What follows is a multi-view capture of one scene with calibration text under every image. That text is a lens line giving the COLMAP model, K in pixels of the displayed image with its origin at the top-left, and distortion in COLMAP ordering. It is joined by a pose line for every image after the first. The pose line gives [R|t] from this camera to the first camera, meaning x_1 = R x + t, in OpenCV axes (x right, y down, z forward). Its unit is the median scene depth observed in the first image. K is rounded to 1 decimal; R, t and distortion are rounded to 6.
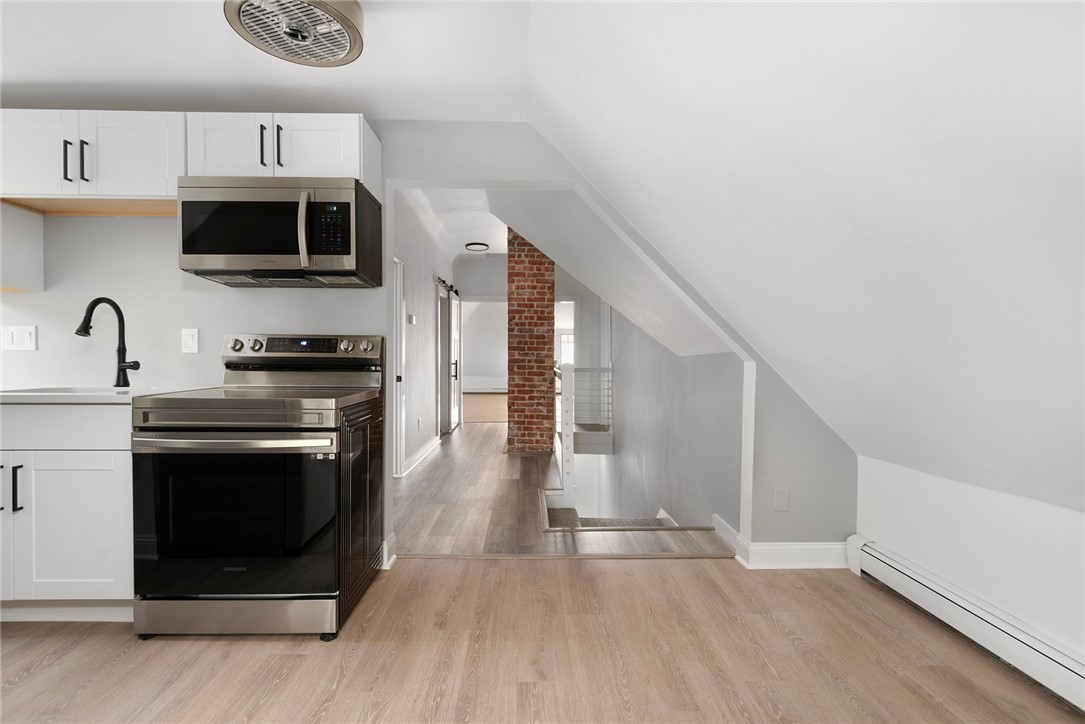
lens RADIAL K [[496.7, 0, 535.9], [0, 496.7, 367.5], [0, 0, 1]] dist [0.002420, -0.003994]
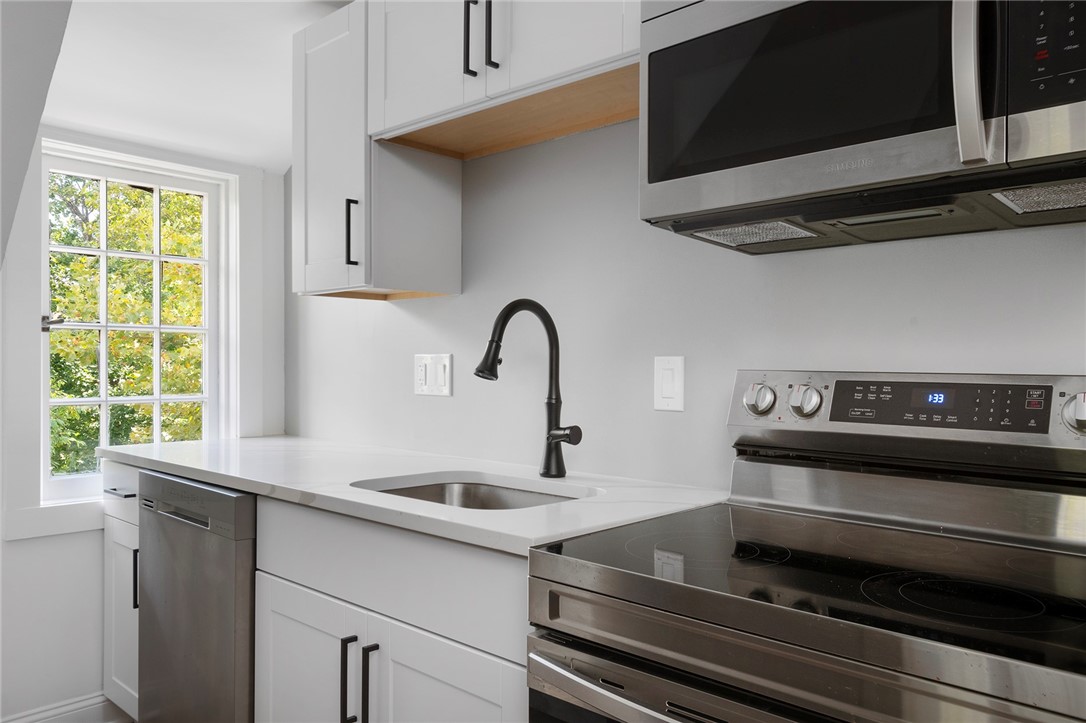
lens RADIAL K [[825.8, 0, 539.7], [0, 825.8, 367.4], [0, 0, 1]] dist [-0.004001, 0.009013]
pose [[0.701367, 0.001705, -0.712798, -0.229044], [-0.016595, 0.999765, -0.013938, -0.052254], [0.712607, 0.021605, 0.701231, 0.366521]]
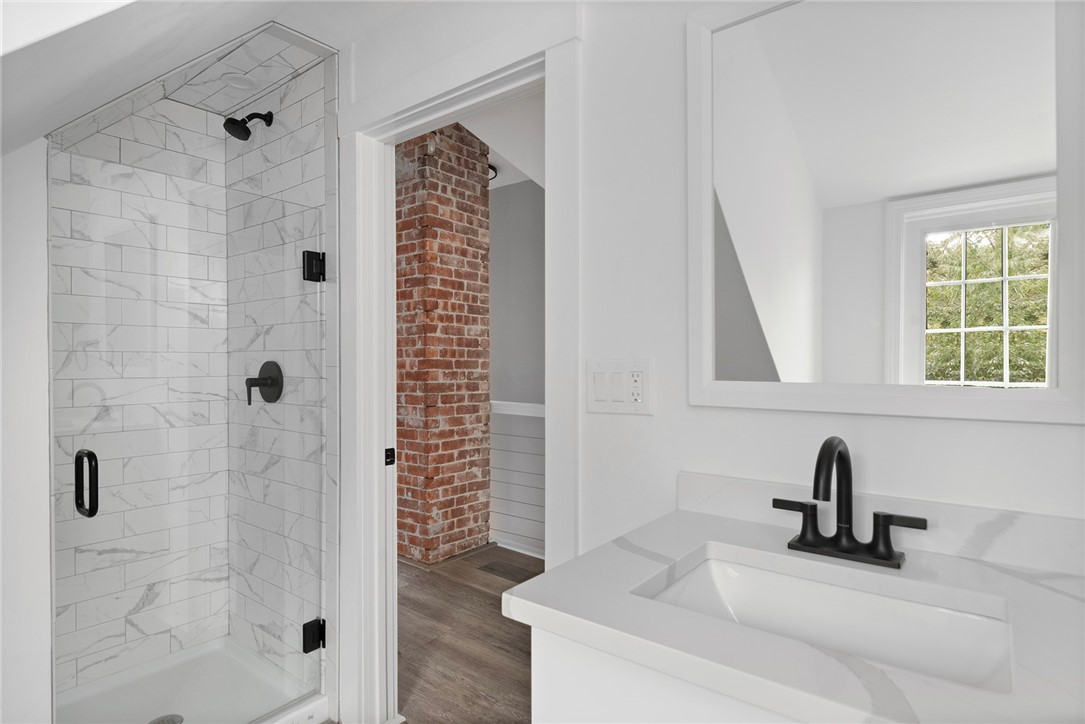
lens RADIAL K [[576.3, 0, 538.0], [0, 576.3, 365.7], [0, 0, 1]] dist [0.026231, 0.000072]
pose [[0.624574, -0.013314, 0.780852, -0.955664], [0.023306, 0.999727, -0.001596, -0.070426], [-0.780618, 0.019195, 0.624714, 1.139877]]
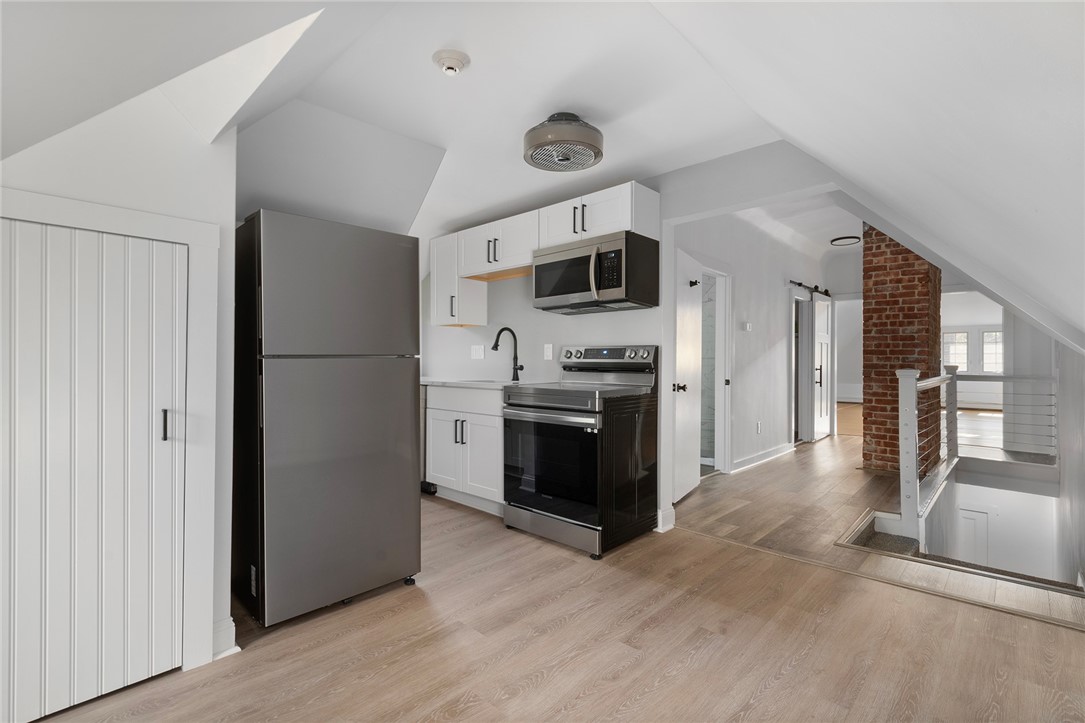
lens RADIAL K [[496.7, 0, 539.5], [0, 496.7, 365.0], [0, 0, 1]] dist [0.002420, -0.003994]
pose [[0.709226, 0.000770, -0.704980, 0.341373], [-0.012542, 0.999855, -0.011525, 0.004508], [0.704869, 0.017016, 0.709133, -0.098889]]
